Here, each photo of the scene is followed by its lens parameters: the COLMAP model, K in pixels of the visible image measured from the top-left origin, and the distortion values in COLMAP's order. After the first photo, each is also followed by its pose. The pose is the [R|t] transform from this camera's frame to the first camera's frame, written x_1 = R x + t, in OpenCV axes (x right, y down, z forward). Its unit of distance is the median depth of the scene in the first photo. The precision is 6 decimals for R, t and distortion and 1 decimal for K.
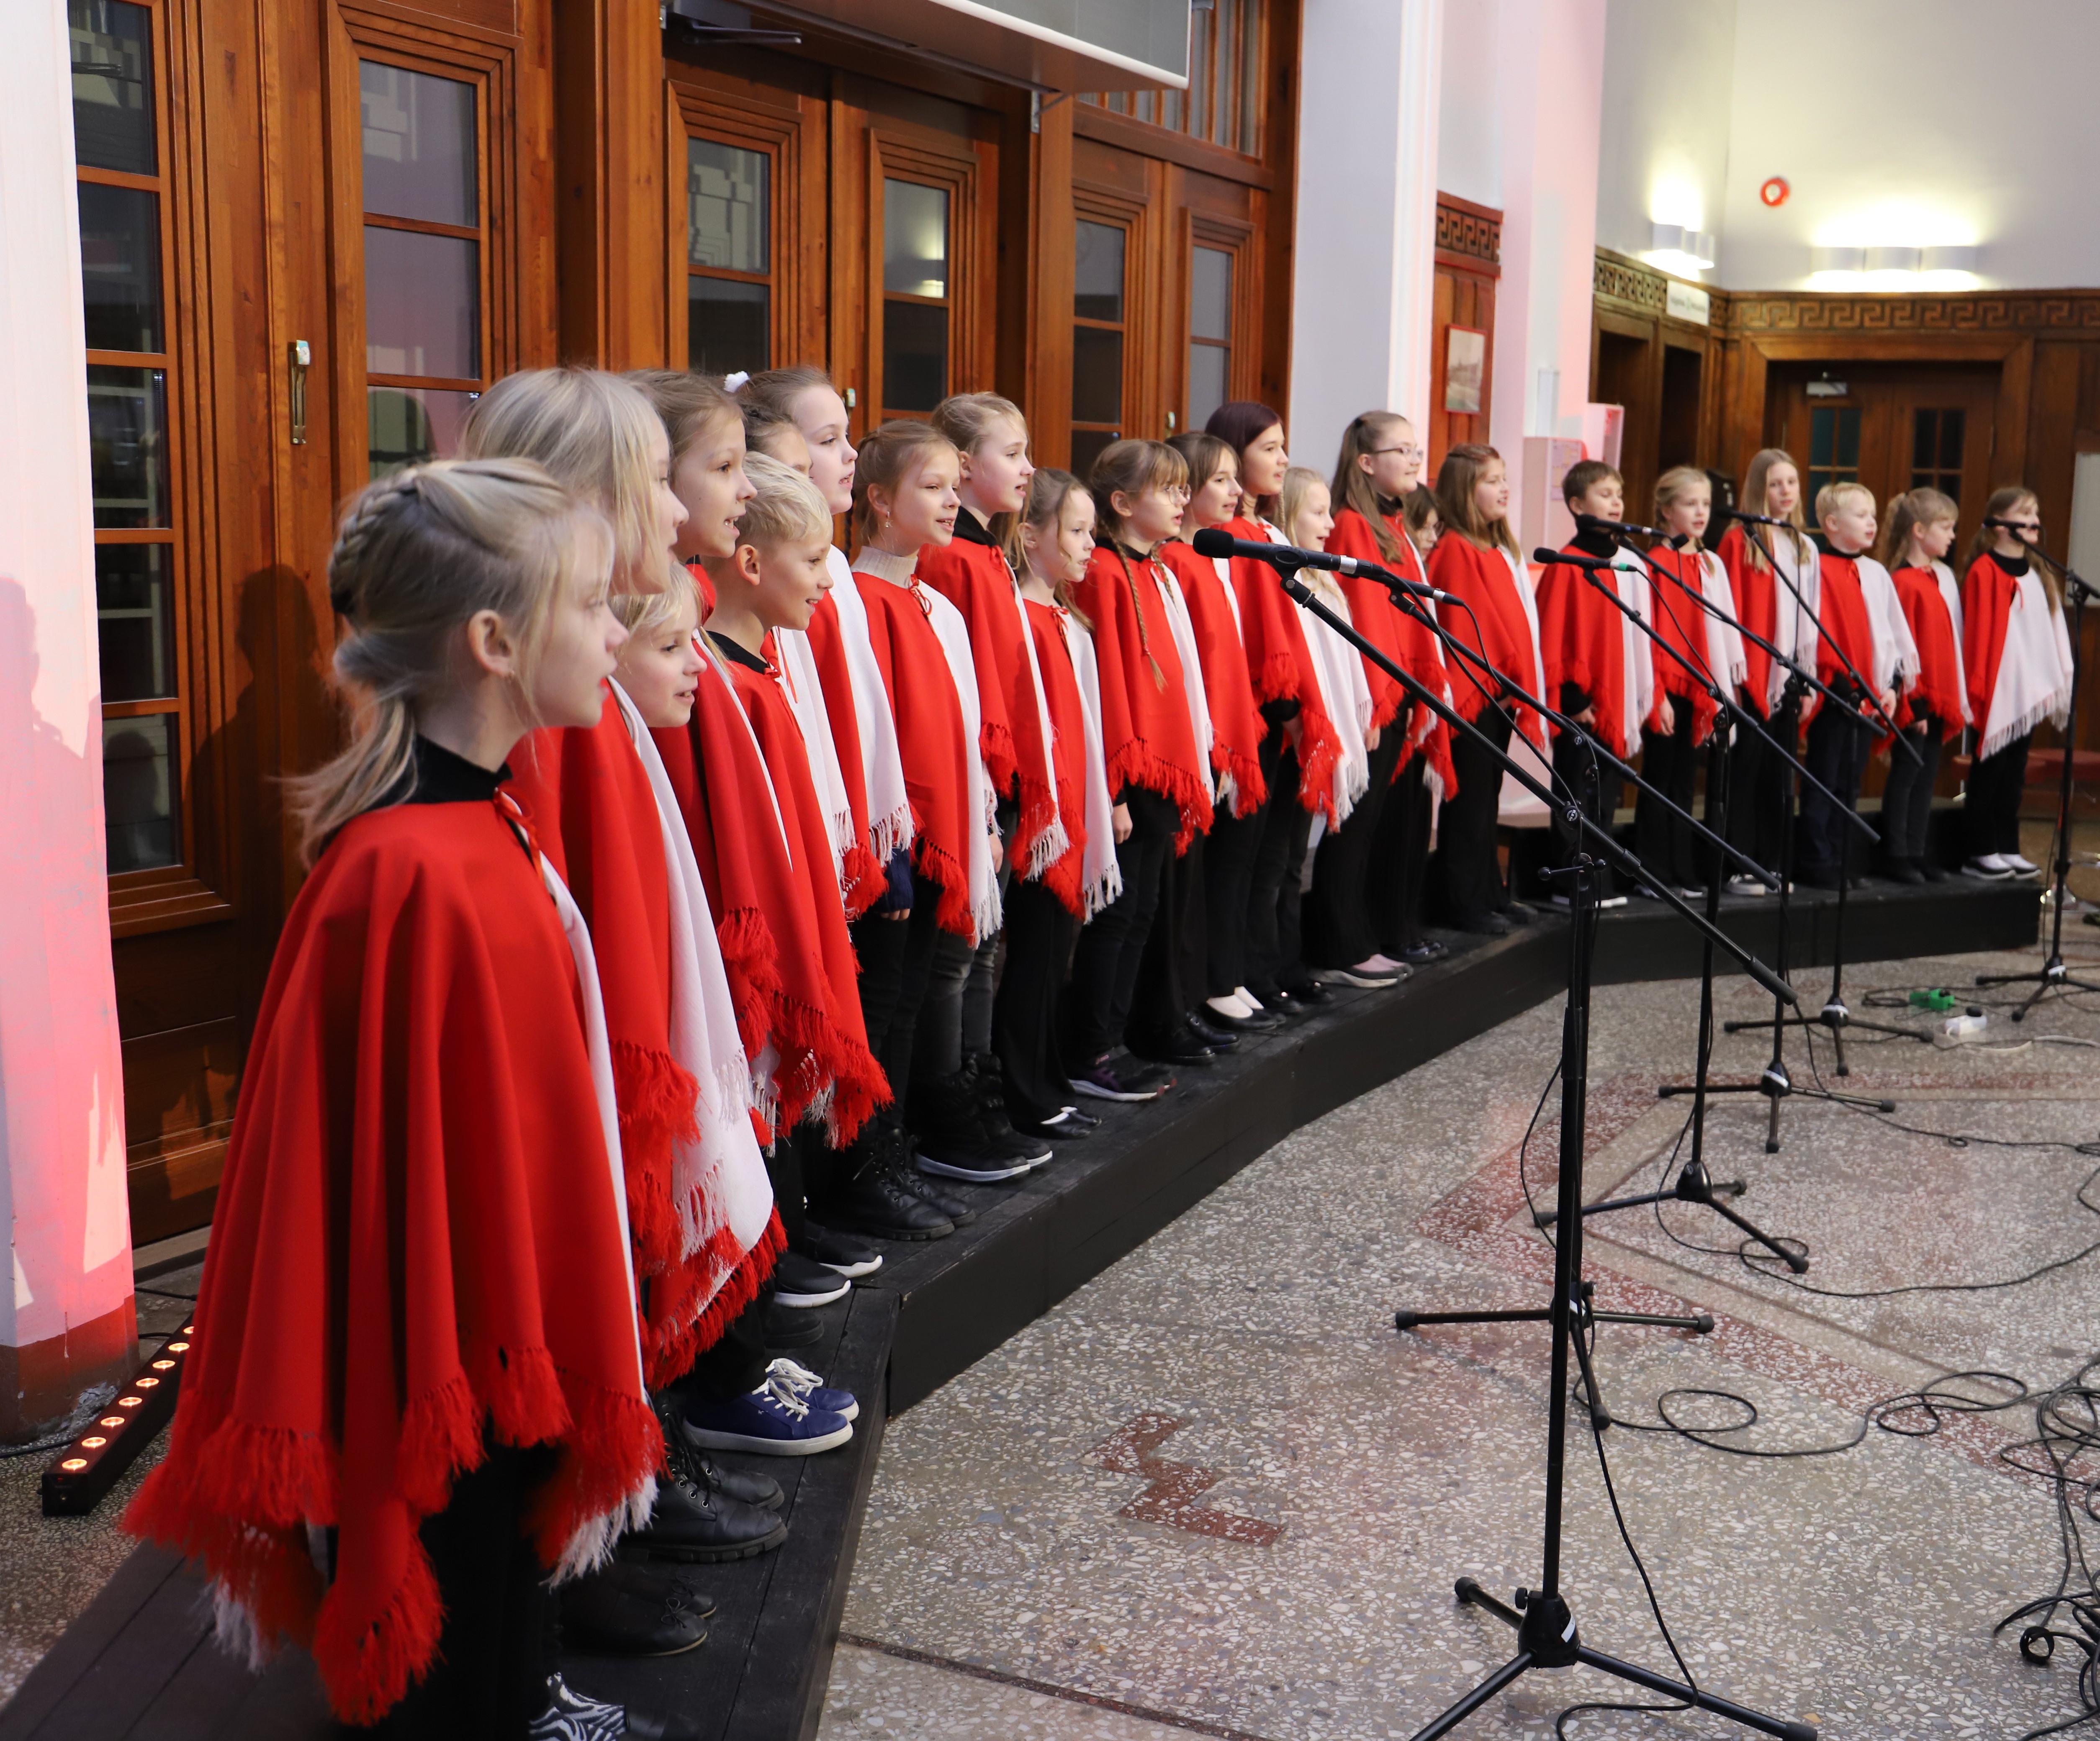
lens RADIAL K [[2277.0, 0, 1050.0], [0, 2277.0, 870.5], [0, 0, 1]] dist [-0.070885, 0.108283]
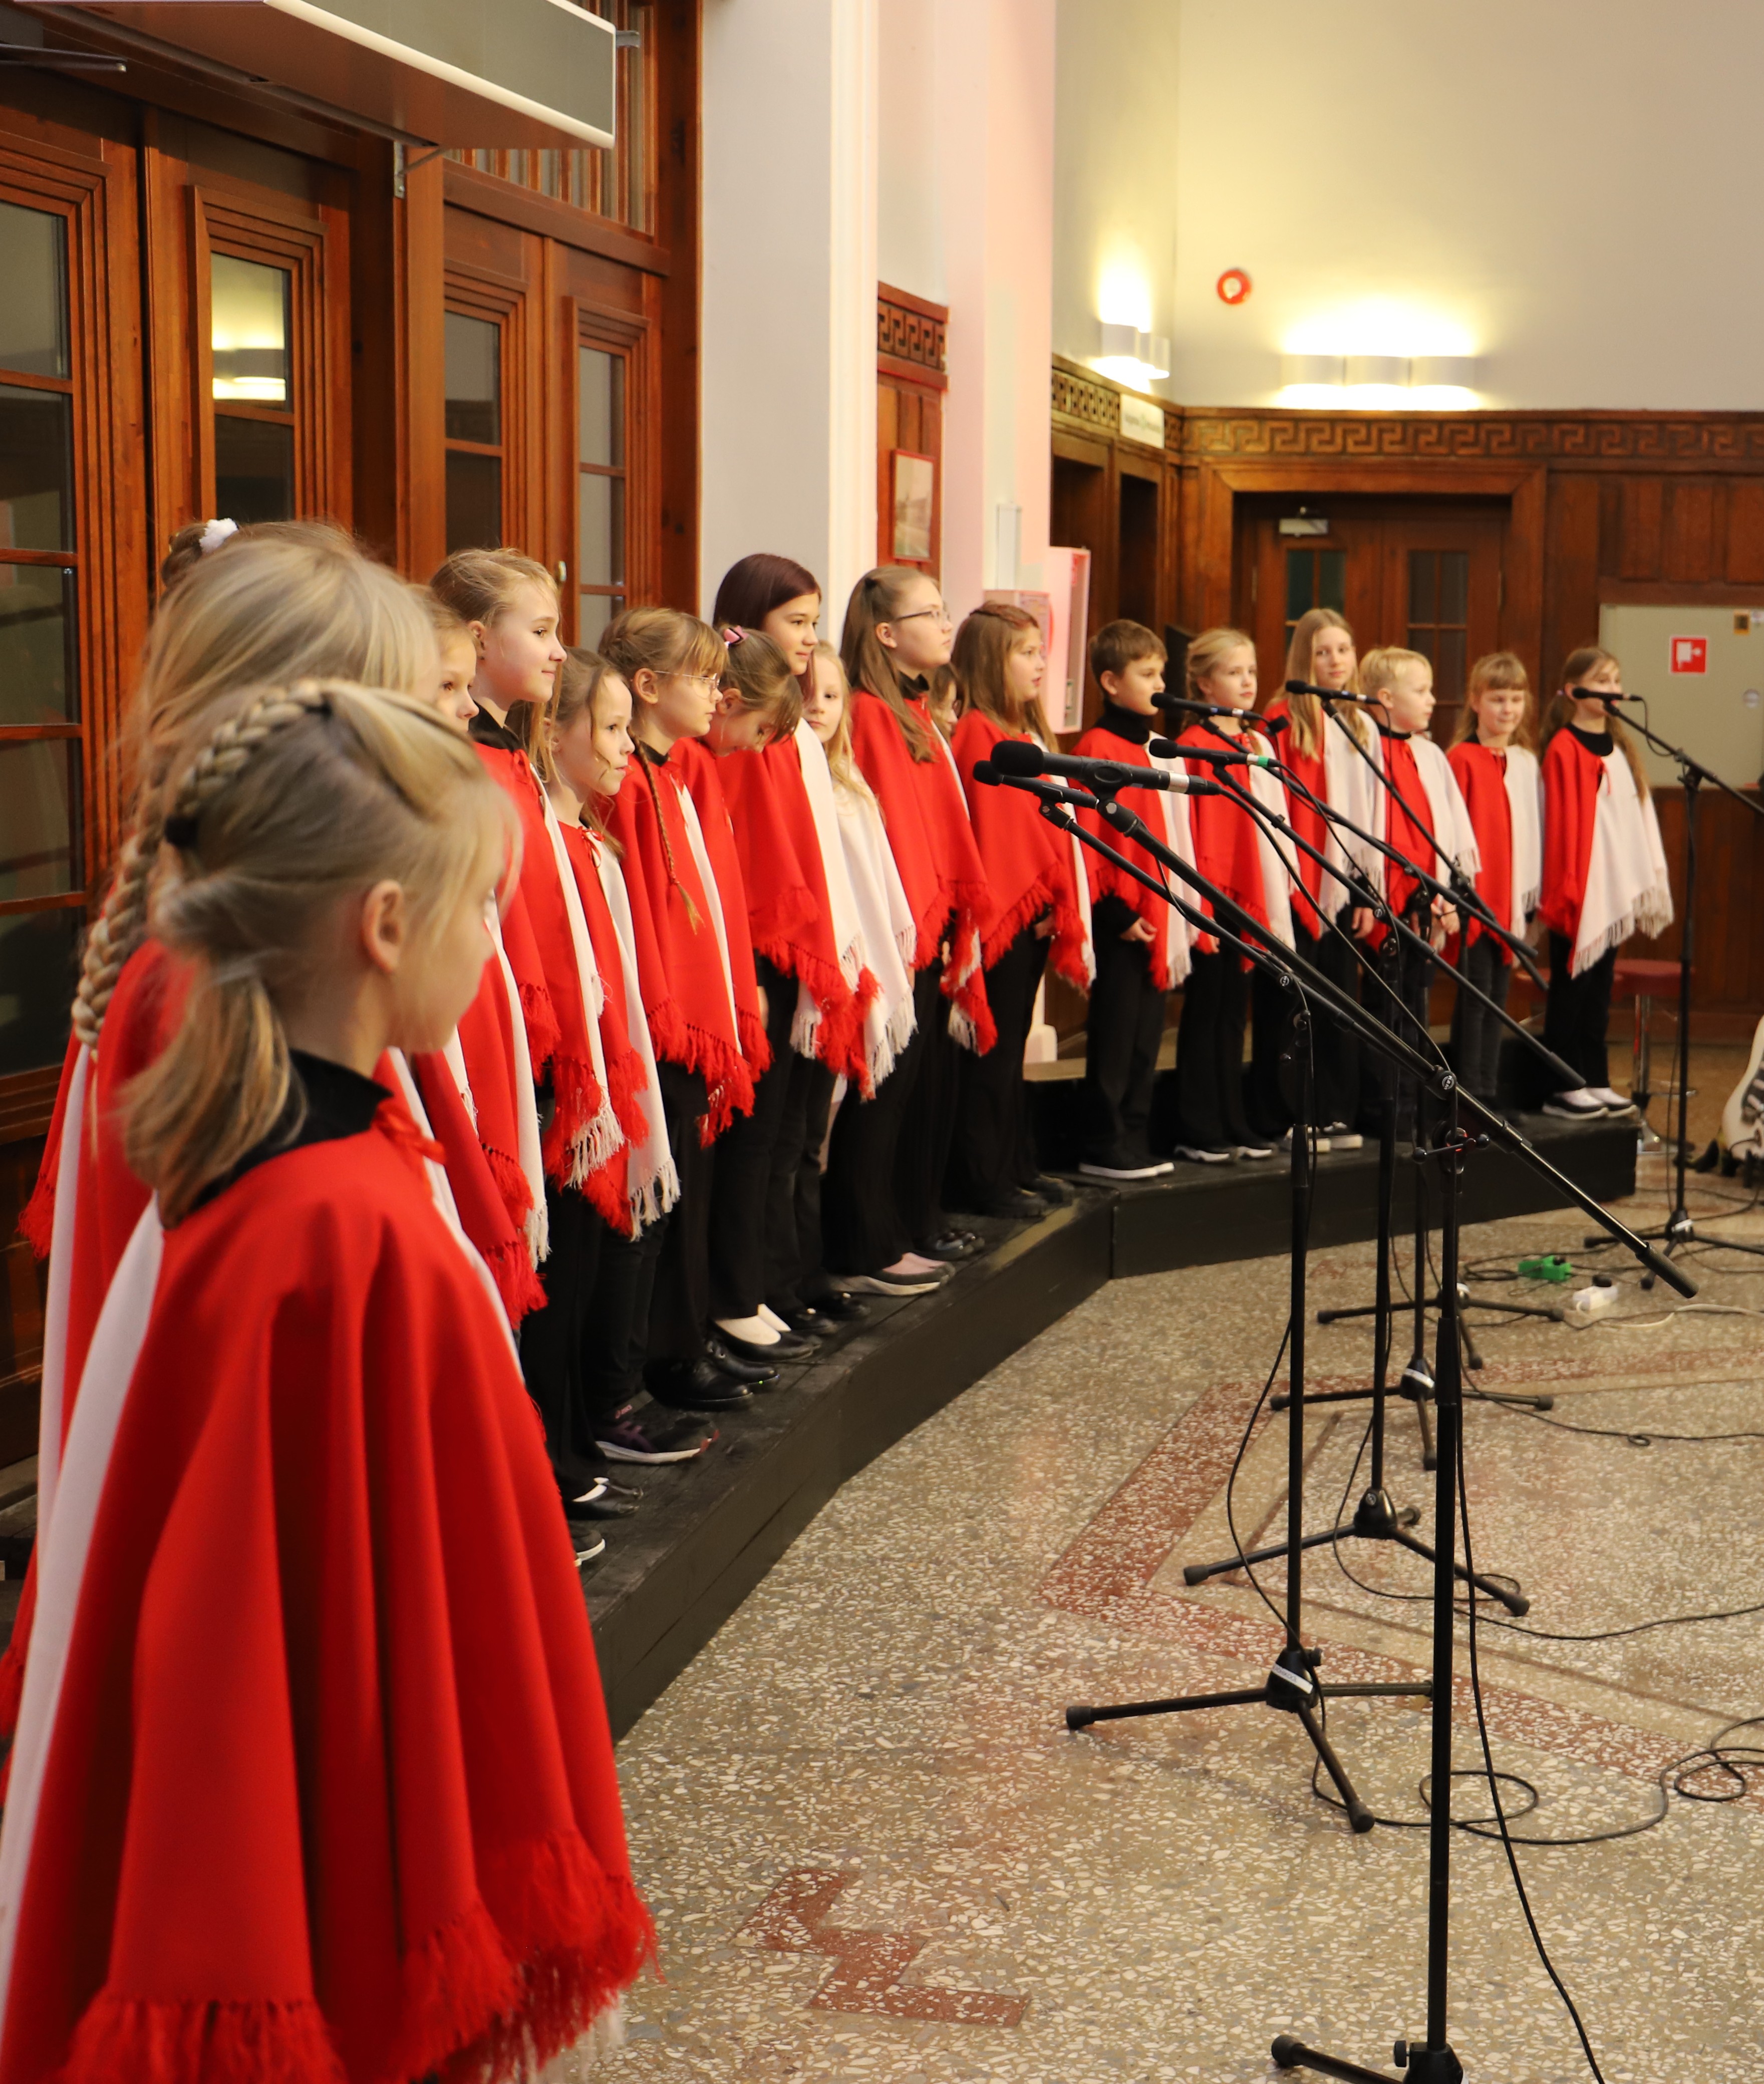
lens RADIAL K [[2958.6, 0, 882.0], [0, 2958.6, 1042.0], [0, 0, 1]] dist [-0.035672, 0.063114]
pose [[0.968609, -0.038500, 0.245591, -0.130437], [0.045980, 0.998635, -0.024796, -0.012336], [-0.244301, 0.035310, 0.969056, 0.008593]]
